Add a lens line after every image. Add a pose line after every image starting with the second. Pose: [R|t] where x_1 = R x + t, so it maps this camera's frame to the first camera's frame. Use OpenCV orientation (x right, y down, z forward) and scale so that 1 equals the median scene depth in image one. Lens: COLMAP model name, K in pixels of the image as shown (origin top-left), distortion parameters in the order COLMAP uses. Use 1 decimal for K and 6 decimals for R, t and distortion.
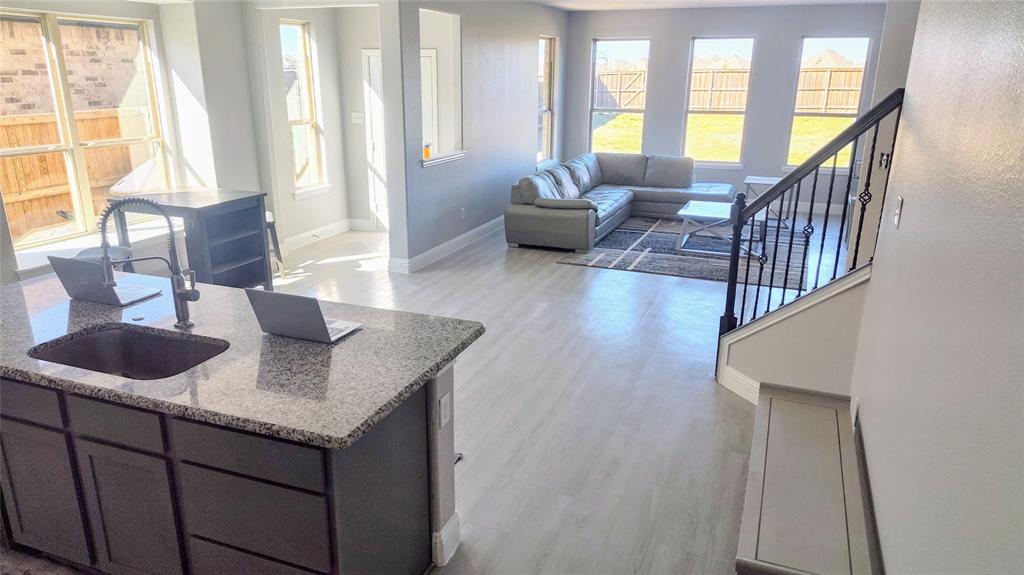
lens RADIAL K [[695.7, 0, 504.4], [0, 695.7, 291.2], [0, 0, 1]] dist [0.043314, -0.036126]
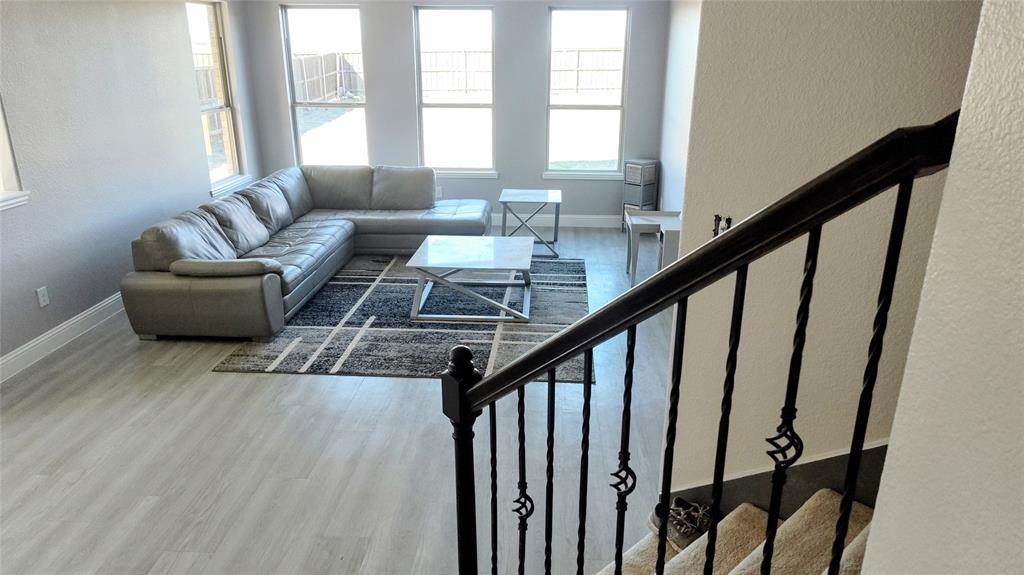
lens RADIAL K [[695.7, 0, 511.6], [0, 695.7, 290.9], [0, 0, 1]] dist [0.043314, -0.036126]
pose [[0.945538, -0.107228, 0.307342, 0.130834], [0.099101, 0.994192, 0.041977, -0.102164], [-0.310058, -0.009233, 0.950673, 0.320081]]
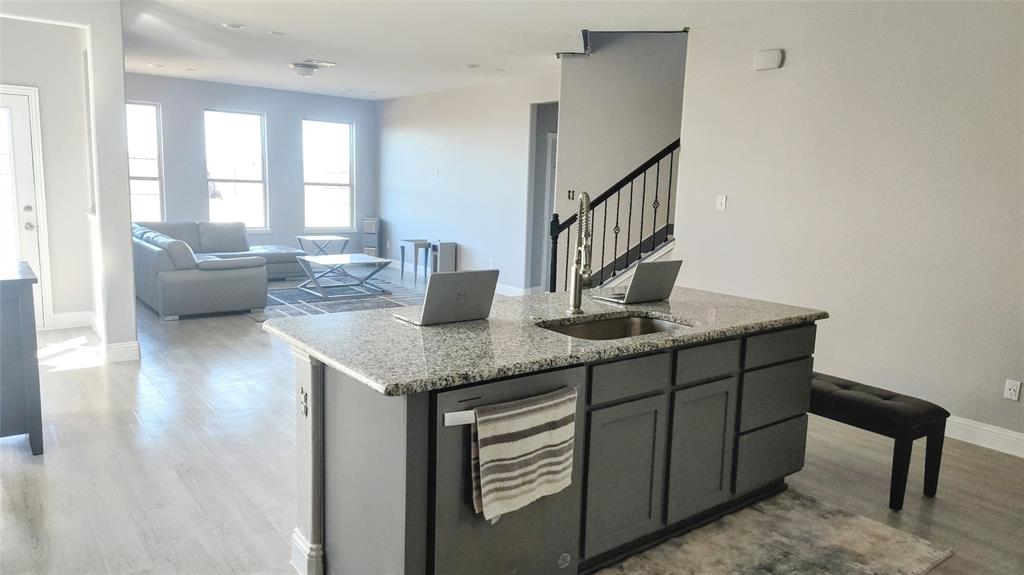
lens RADIAL K [[695.7, 0, 515.0], [0, 695.7, 287.7], [0, 0, 1]] dist [0.043314, -0.036126]
pose [[0.503745, -0.112744, 0.856463, -0.514960], [0.229398, 0.973309, -0.006799, 0.000086], [-0.832837, 0.199895, 0.516163, 0.195196]]
